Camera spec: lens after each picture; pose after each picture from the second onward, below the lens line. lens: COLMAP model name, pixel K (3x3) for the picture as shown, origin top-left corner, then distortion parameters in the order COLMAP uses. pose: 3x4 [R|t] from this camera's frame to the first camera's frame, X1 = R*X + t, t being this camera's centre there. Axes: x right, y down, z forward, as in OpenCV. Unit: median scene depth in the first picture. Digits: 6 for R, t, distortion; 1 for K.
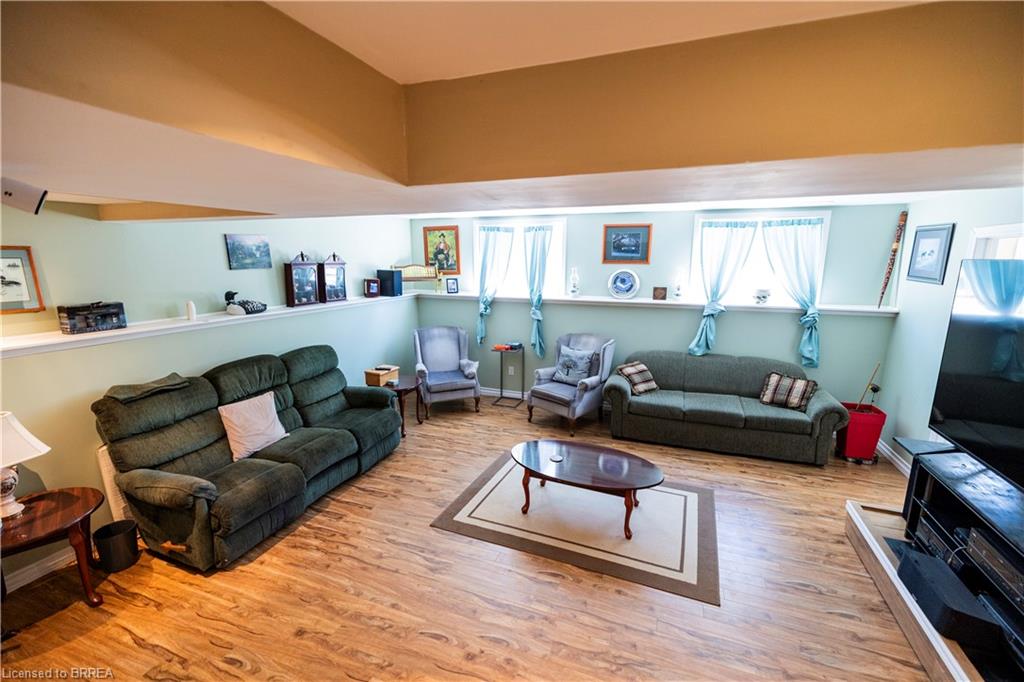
lens RADIAL K [[432.9, 0, 512.0], [0, 432.9, 337.3], [0, 0, 1]] dist [0.002423, 0.000080]
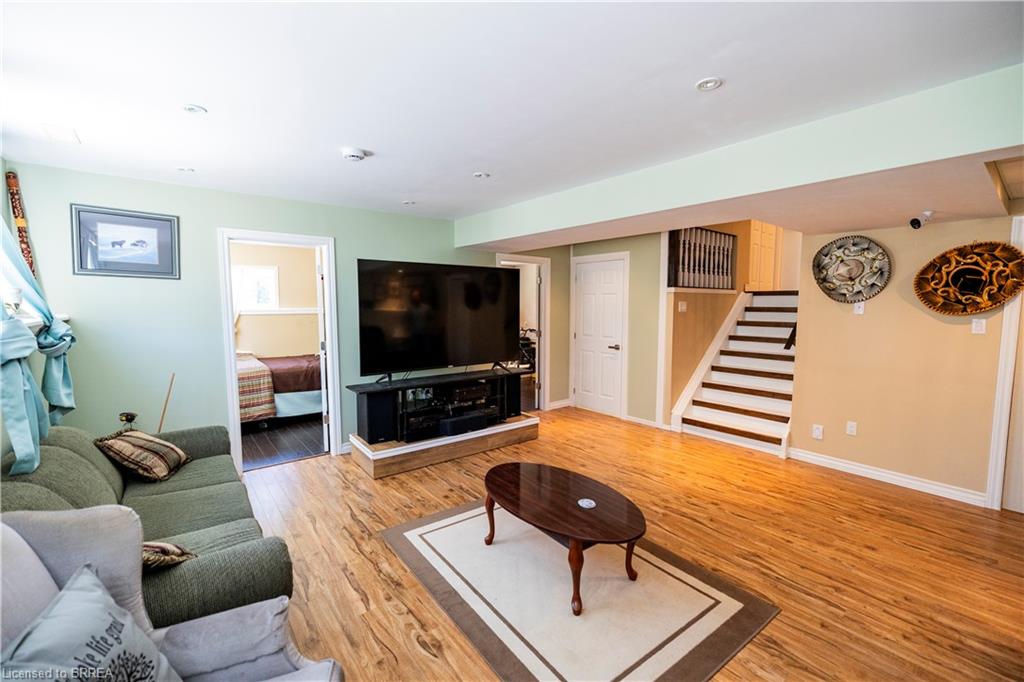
lens RADIAL K [[432.9, 0, 512.0], [0, 432.9, 337.3], [0, 0, 1]] dist [0.002423, 0.000080]
pose [[-0.863451, -0.043940, 0.502515, -0.166465], [0.089214, 0.967192, 0.237865, -0.204901], [-0.496480, 0.250216, -0.831204, 1.873203]]
